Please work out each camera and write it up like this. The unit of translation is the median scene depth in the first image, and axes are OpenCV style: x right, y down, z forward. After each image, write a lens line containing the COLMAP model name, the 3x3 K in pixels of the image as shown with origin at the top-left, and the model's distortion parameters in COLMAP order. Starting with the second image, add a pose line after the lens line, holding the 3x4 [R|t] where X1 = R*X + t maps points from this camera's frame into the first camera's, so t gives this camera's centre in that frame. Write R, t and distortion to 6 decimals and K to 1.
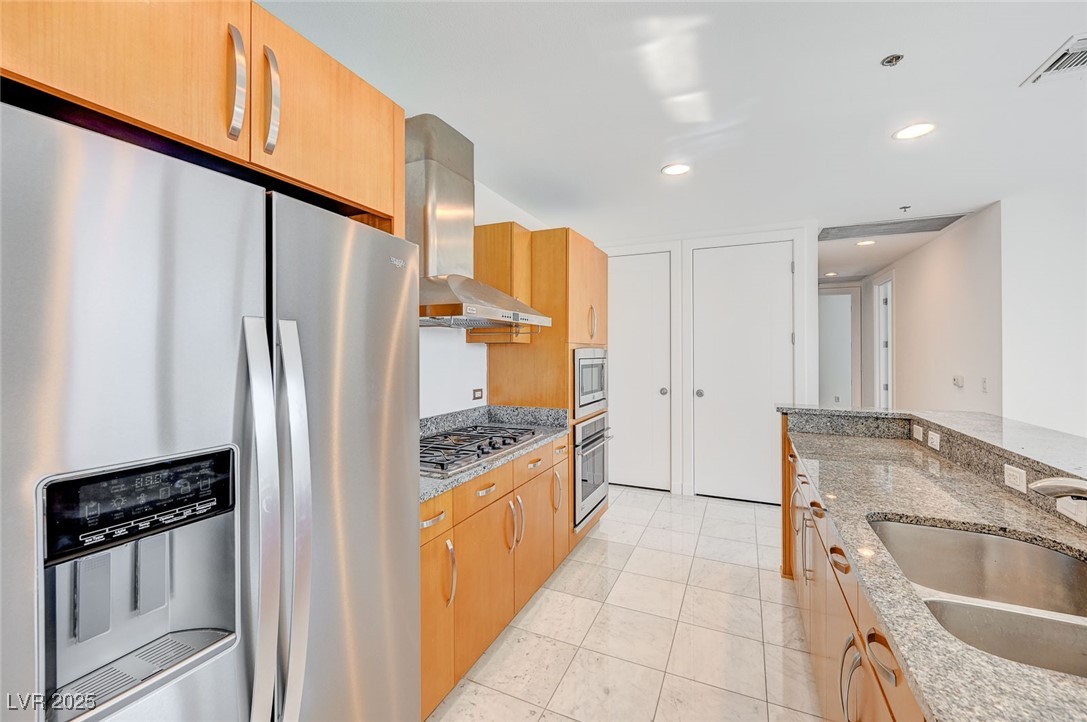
lens RADIAL K [[442.3, 0, 540.9], [0, 442.3, 350.3], [0, 0, 1]] dist [0.001409, -0.000200]
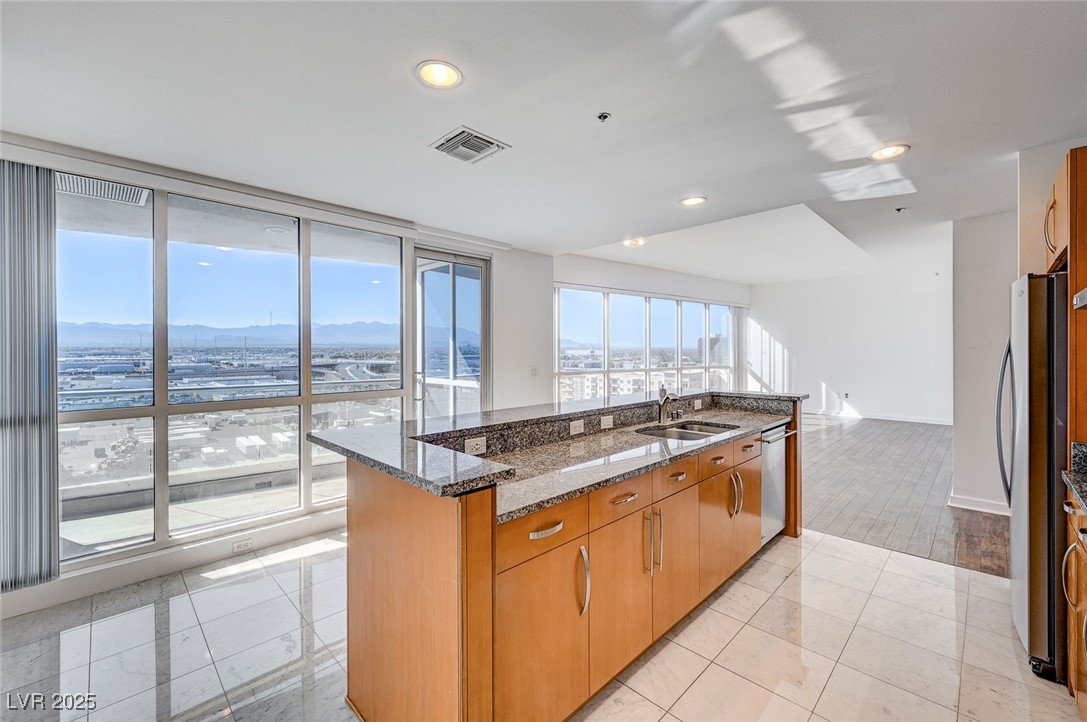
lens RADIAL K [[442.3, 0, 540.2], [0, 442.3, 348.9], [0, 0, 1]] dist [0.001409, -0.000200]
pose [[-0.937533, 0.003811, 0.347874, 0.324191], [0.000775, 0.999960, -0.008864, 0.004498], [-0.347894, -0.008041, -0.937499, 1.350242]]
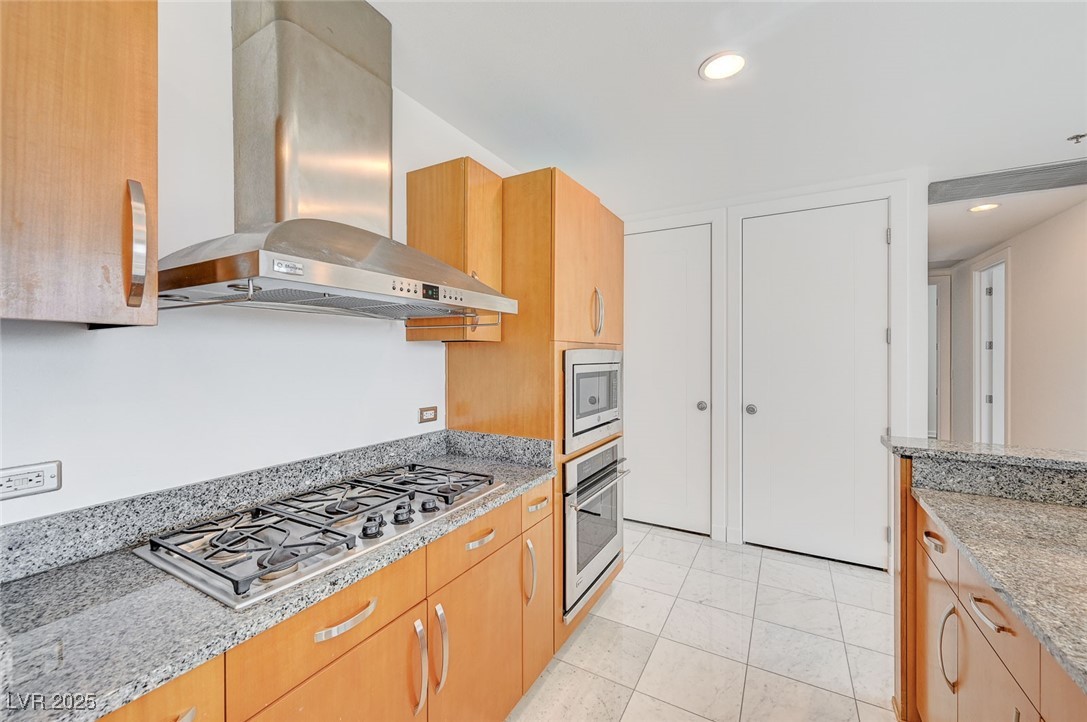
lens RADIAL K [[442.3, 0, 534.7], [0, 442.3, 354.8], [0, 0, 1]] dist [0.001409, -0.000200]
pose [[0.995819, 0.001396, -0.091341, 0.093136], [-0.000976, 0.999989, 0.004641, 0.001183], [0.091346, -0.004533, 0.995809, 0.330956]]
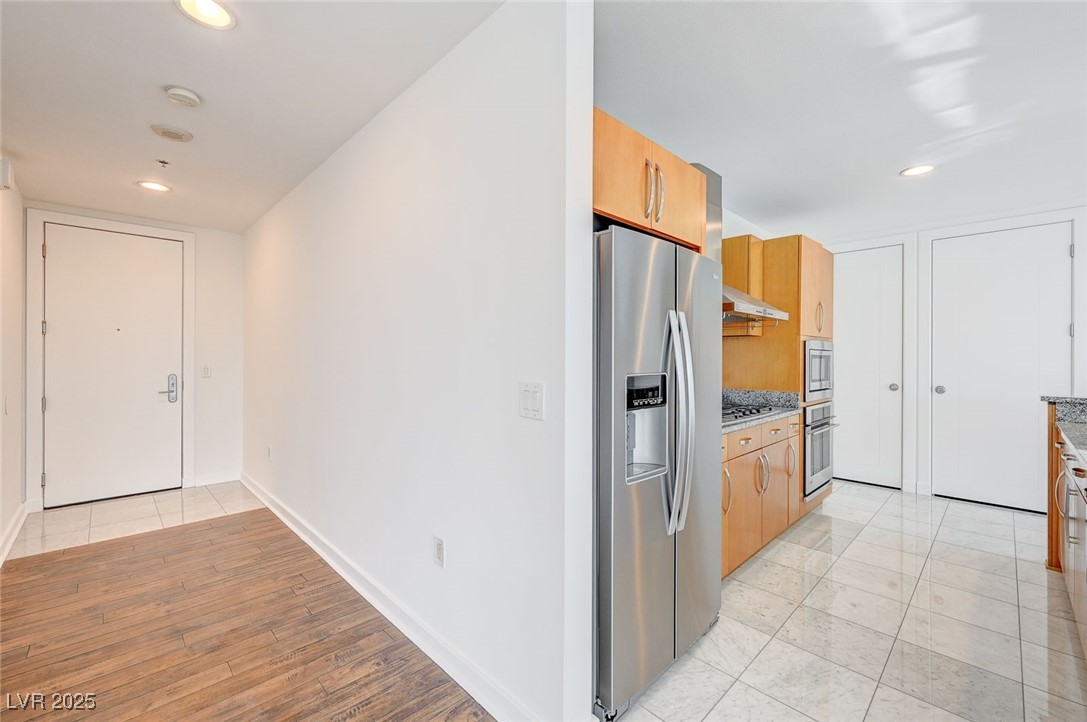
lens RADIAL K [[442.3, 0, 547.7], [0, 442.3, 358.3], [0, 0, 1]] dist [0.001409, -0.000200]
pose [[0.932426, 0.004659, -0.361331, -0.132283], [-0.002393, 0.999975, 0.006720, 0.037435], [0.361353, -0.005401, 0.932413, -0.306465]]
